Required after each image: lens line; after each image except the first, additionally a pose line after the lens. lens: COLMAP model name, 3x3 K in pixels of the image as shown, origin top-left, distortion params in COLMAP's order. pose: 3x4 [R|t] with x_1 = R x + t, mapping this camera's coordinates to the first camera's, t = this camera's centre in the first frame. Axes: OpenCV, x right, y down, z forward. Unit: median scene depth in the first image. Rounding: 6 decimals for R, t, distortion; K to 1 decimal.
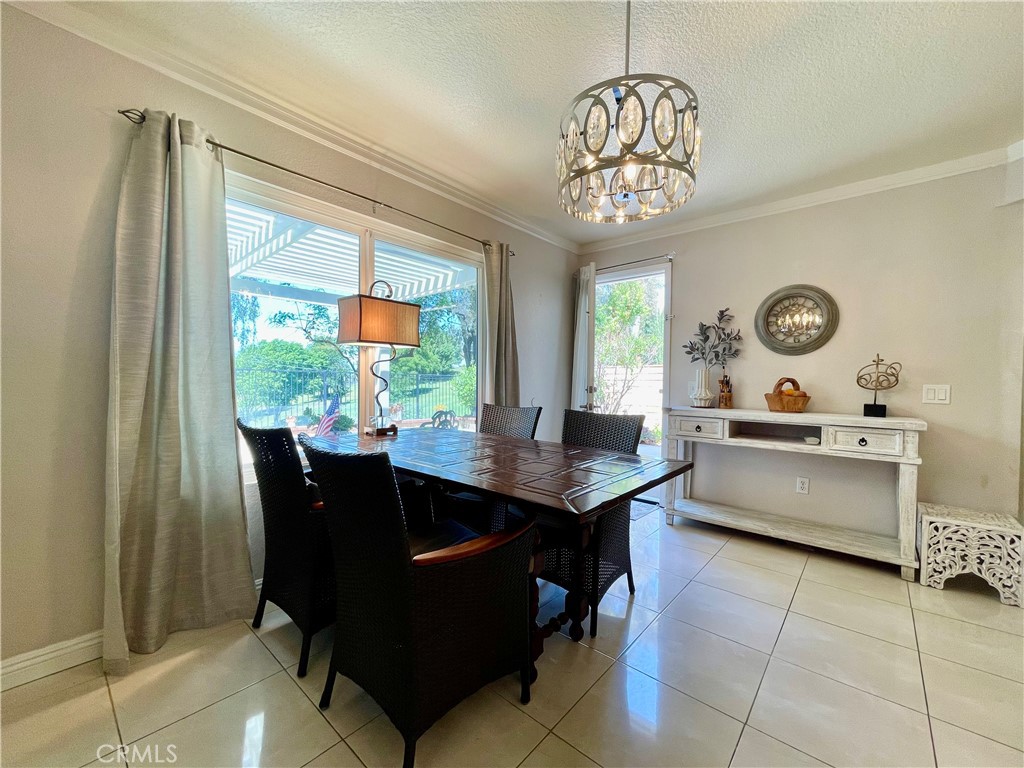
lens RADIAL K [[415.7, 0, 507.5], [0, 415.7, 387.1], [0, 0, 1]] dist [-0.003780, 0.000412]
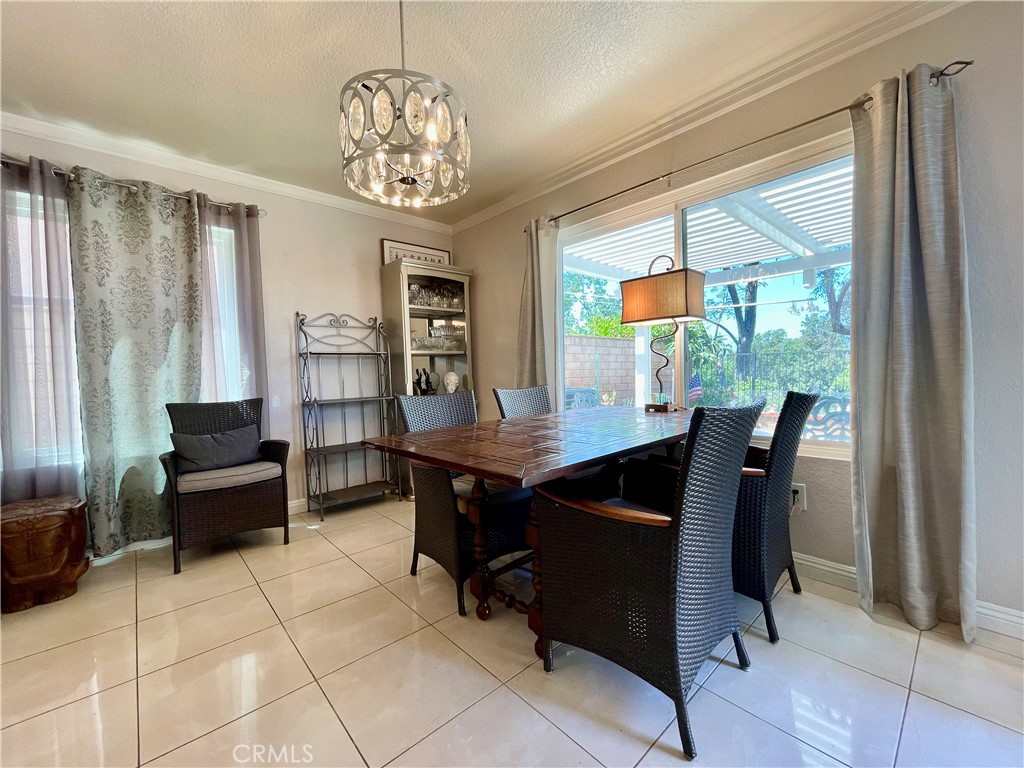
lens RADIAL K [[419.4, 0, 512.0], [0, 419.4, 384.0], [0, 0, 1]] dist [0.012189, -0.000040]
pose [[-0.108041, 0.019561, -0.993954, 0.720454], [0.000965, 0.999808, 0.019572, 0.028716], [0.994146, 0.001155, -0.108039, 0.738206]]
